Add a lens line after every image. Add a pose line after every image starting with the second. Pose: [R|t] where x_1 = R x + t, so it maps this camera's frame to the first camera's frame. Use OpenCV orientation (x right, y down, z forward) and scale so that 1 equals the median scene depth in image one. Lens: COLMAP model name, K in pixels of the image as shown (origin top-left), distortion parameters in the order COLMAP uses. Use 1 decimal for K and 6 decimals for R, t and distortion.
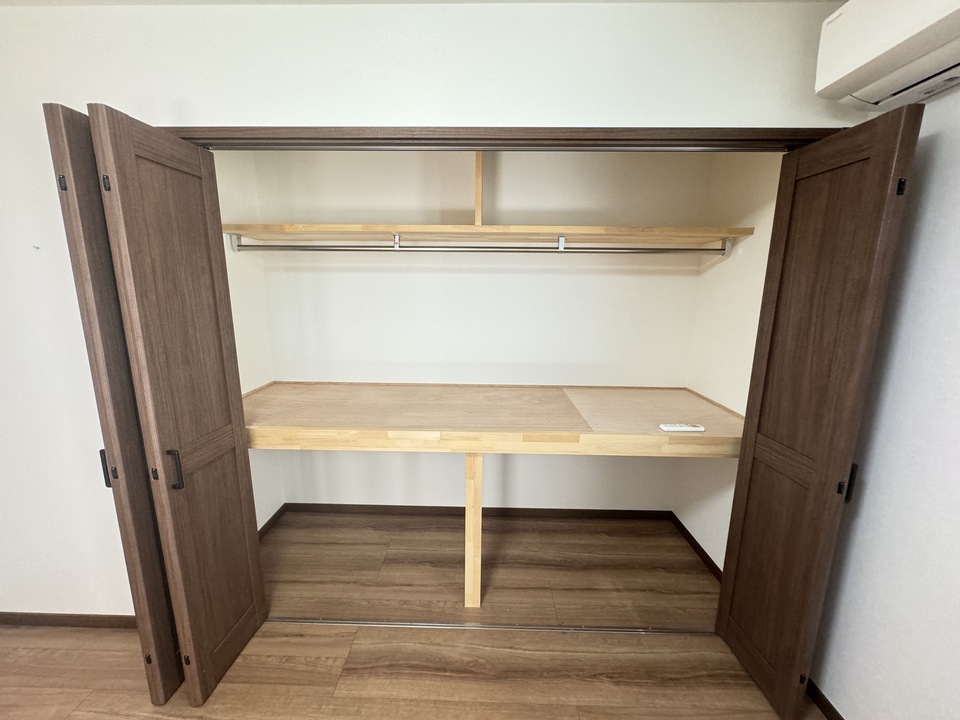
lens RADIAL K [[384.0, 0, 478.3], [0, 384.0, 359.8], [0, 0, 1]] dist [0.000083, 0.000009]
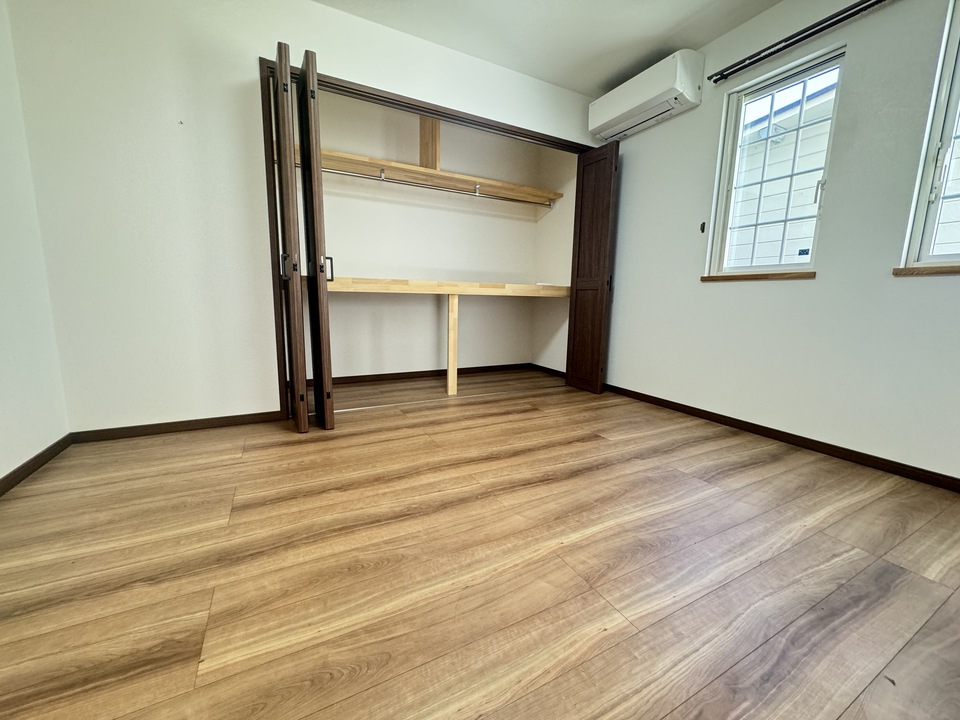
lens RADIAL K [[384.0, 0, 480.3], [0, 384.0, 357.4], [0, 0, 1]] dist [0.000083, 0.000009]
pose [[0.875634, -0.069596, 0.477935, -0.946252], [0.080073, 0.996788, -0.001554, 0.660244], [-0.476291, 0.039631, 0.878394, -0.740759]]
